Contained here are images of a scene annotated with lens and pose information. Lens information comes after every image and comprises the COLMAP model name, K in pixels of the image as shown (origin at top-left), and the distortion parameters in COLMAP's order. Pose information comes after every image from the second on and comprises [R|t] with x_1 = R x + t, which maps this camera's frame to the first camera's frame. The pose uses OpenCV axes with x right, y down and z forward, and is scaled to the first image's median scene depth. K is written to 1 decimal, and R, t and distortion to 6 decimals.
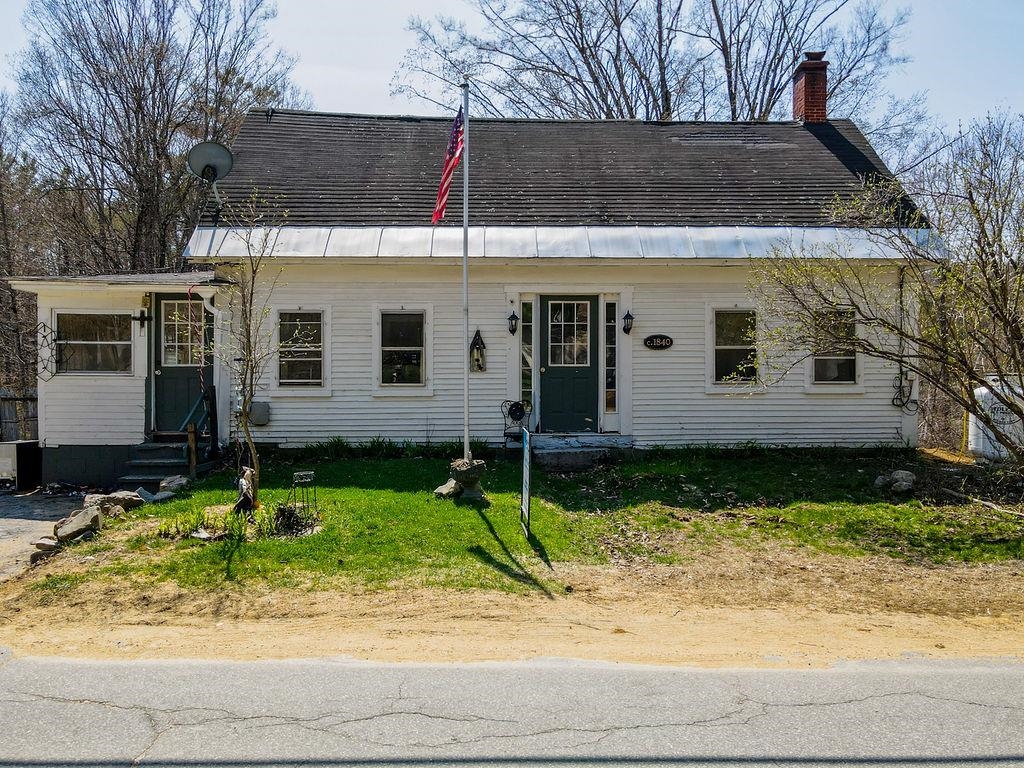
lens RADIAL K [[720.3, 0, 511.2], [0, 720.3, 342.7], [0, 0, 1]] dist [0.005893, 0.002049]
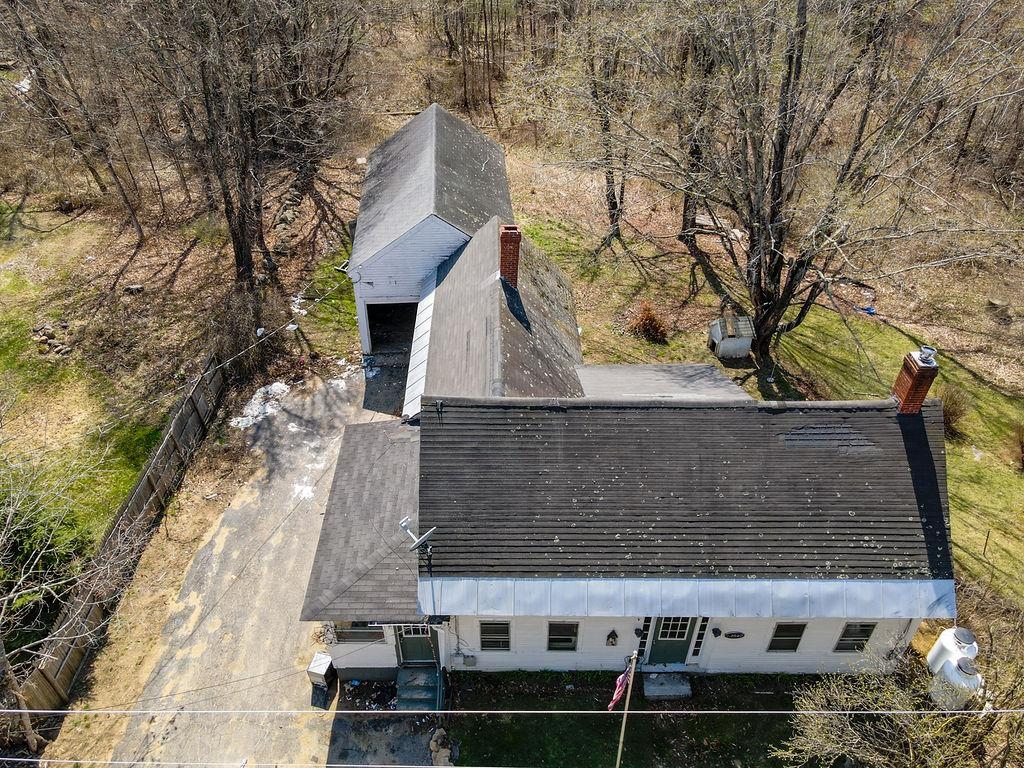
lens RADIAL K [[748.3, 0, 512.0], [0, 748.3, 384.0], [0, 0, 1]] dist [0.004077, 0.005481]
pose [[0.999641, 0.022614, -0.014341, -0.243348], [-0.008605, 0.778428, 0.627675, -1.366869], [0.025358, -0.627327, 0.778343, 0.111140]]
